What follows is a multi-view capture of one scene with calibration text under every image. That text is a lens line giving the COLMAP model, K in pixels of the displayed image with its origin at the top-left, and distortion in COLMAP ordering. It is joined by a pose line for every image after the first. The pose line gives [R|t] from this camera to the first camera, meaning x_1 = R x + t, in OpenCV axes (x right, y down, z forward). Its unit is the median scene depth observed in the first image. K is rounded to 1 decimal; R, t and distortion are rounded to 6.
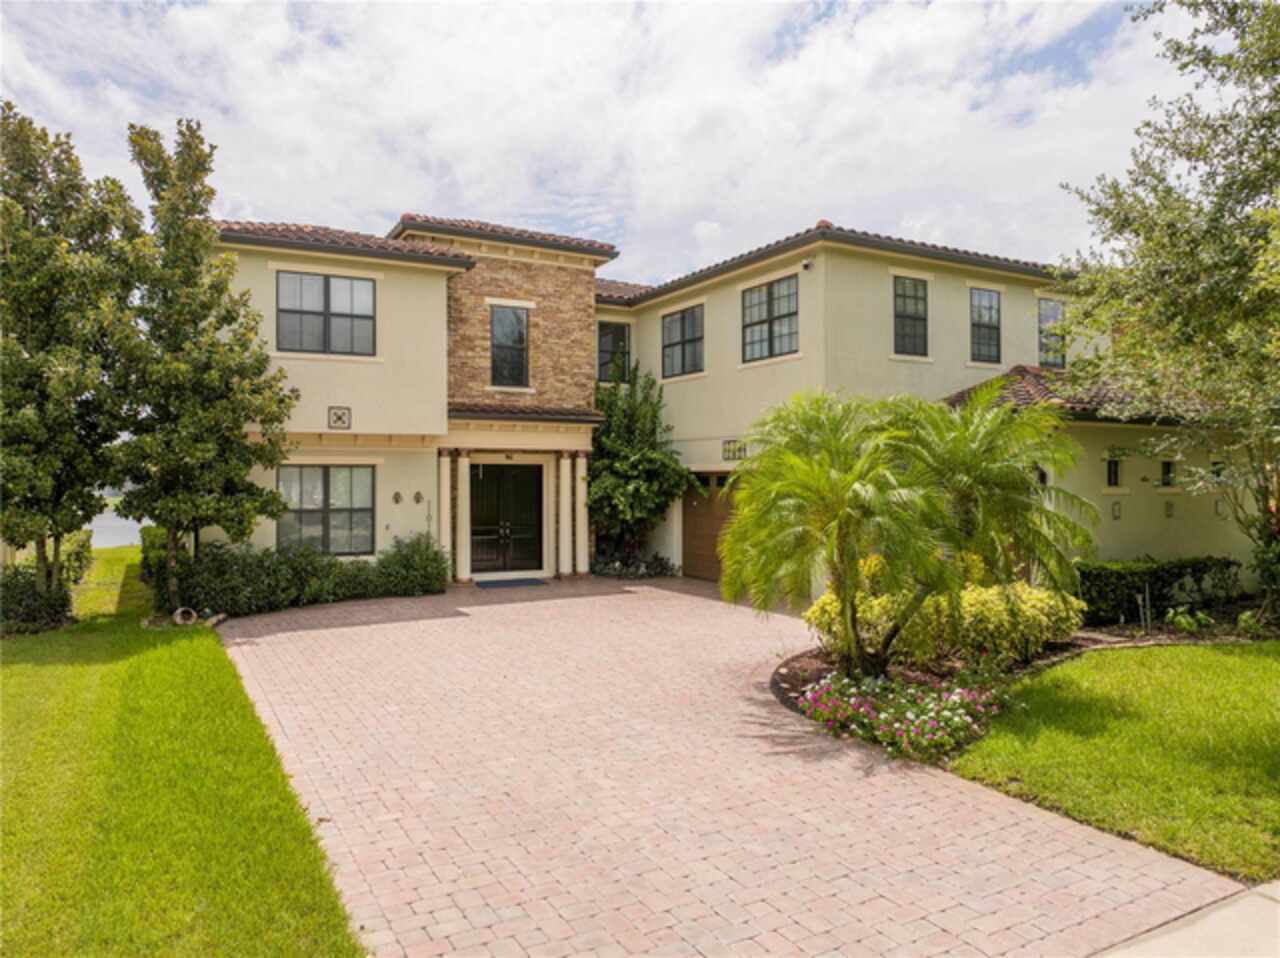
lens RADIAL K [[901.1, 0, 647.1], [0, 901.1, 469.4], [0, 0, 1]] dist [-0.044738, 0.010994]
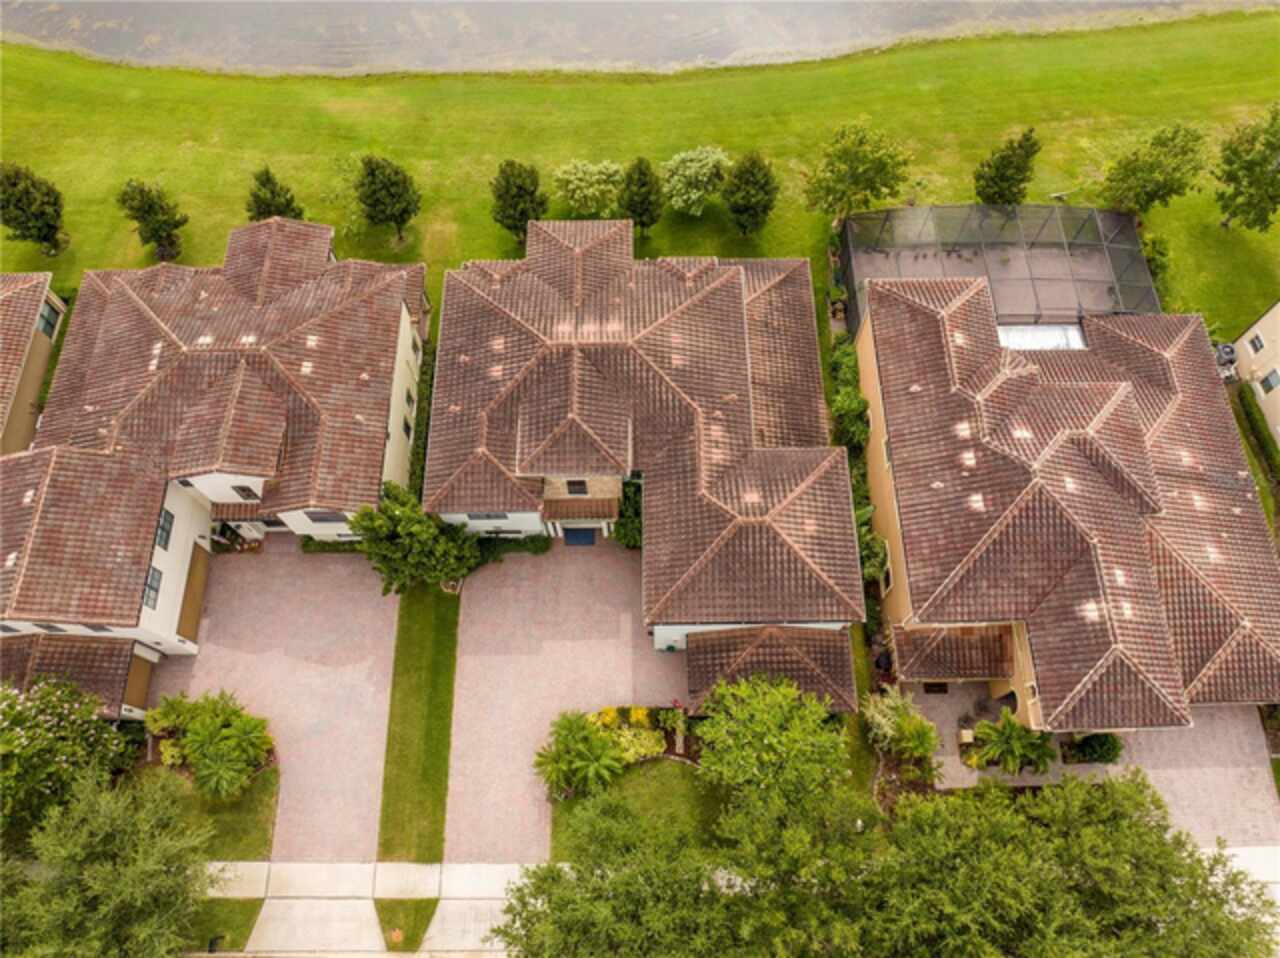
lens RADIAL K [[901.1, 0, 646.2], [0, 901.1, 480.1], [0, 0, 1]] dist [-0.044738, 0.010994]
pose [[0.877608, 0.439116, -0.192303, 0.454111], [0.003574, 0.395146, 0.918611, -2.447604], [0.479365, -0.806868, 0.345214, 0.435209]]
